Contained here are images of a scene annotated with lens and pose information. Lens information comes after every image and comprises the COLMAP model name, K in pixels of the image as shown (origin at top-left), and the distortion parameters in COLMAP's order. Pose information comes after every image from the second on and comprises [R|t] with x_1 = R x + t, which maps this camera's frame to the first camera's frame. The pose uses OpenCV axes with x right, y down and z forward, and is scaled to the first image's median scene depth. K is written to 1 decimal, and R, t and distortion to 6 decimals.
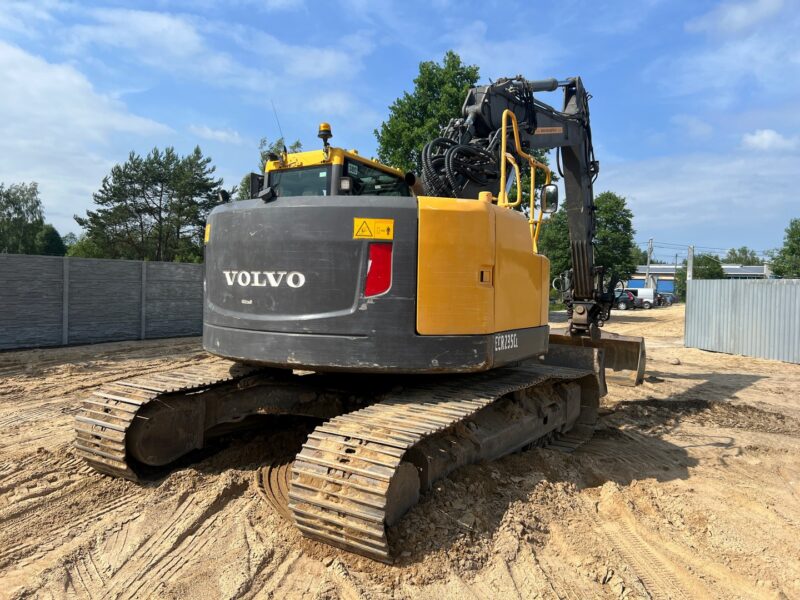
lens RADIAL K [[601.7, 0, 400.0], [0, 601.7, 300.0], [0, 0, 1]] dist [0.073693, -0.080414]
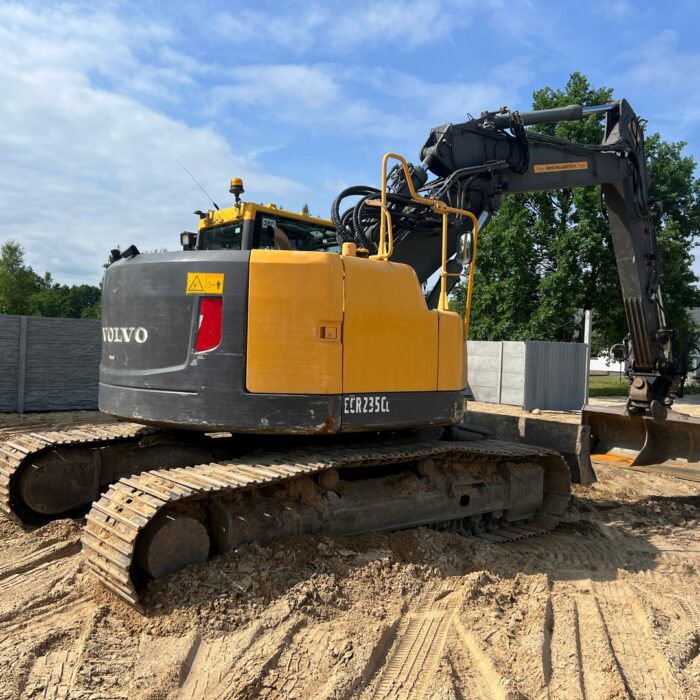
lens RADIAL K [[699.6, 0, 350.0], [0, 699.6, 350.0], [0, 0, 1]] dist [0.101476, -0.167678]
pose [[0.957779, 0.008778, -0.287370, 0.476134], [-0.018539, 0.999339, -0.031263, 0.020697], [0.286906, 0.035271, 0.957309, -0.029487]]
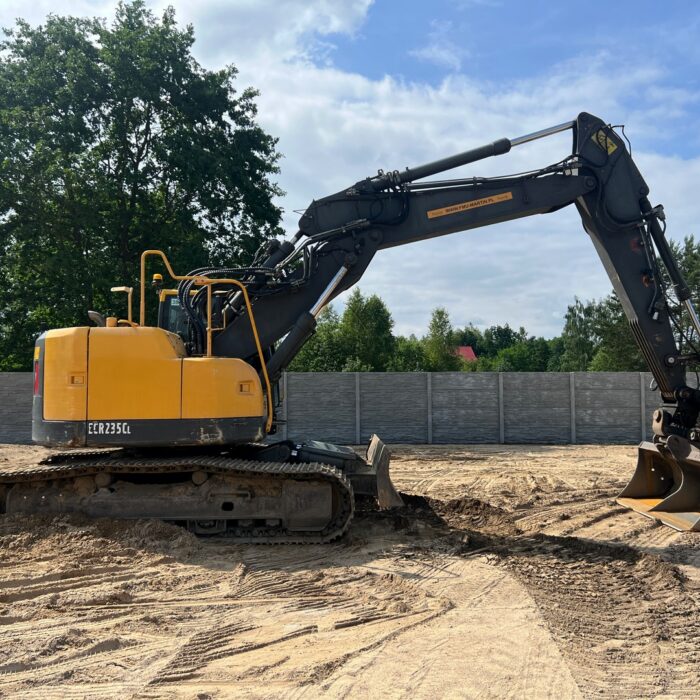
lens RADIAL K [[699.6, 0, 350.0], [0, 699.6, 350.0], [0, 0, 1]] dist [0.101476, -0.167678]
pose [[0.555083, -0.073497, -0.828541, 1.854532], [-0.003516, 0.995872, -0.090695, 0.038359], [0.831787, 0.053257, 0.552534, 0.593845]]
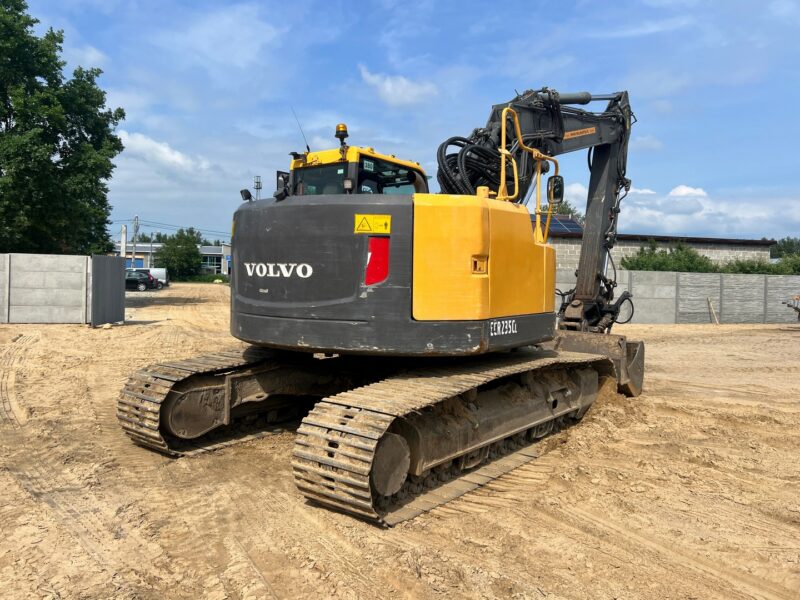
lens RADIAL K [[638.3, 0, 397.7], [0, 638.3, 273.1], [0, 0, 1]] dist [0.010242, -0.000088]
pose [[0.995168, -0.006749, -0.097952, 0.106354], [0.004485, 0.999718, -0.023321, -0.000815], [0.098082, 0.022769, 0.994918, -0.142859]]
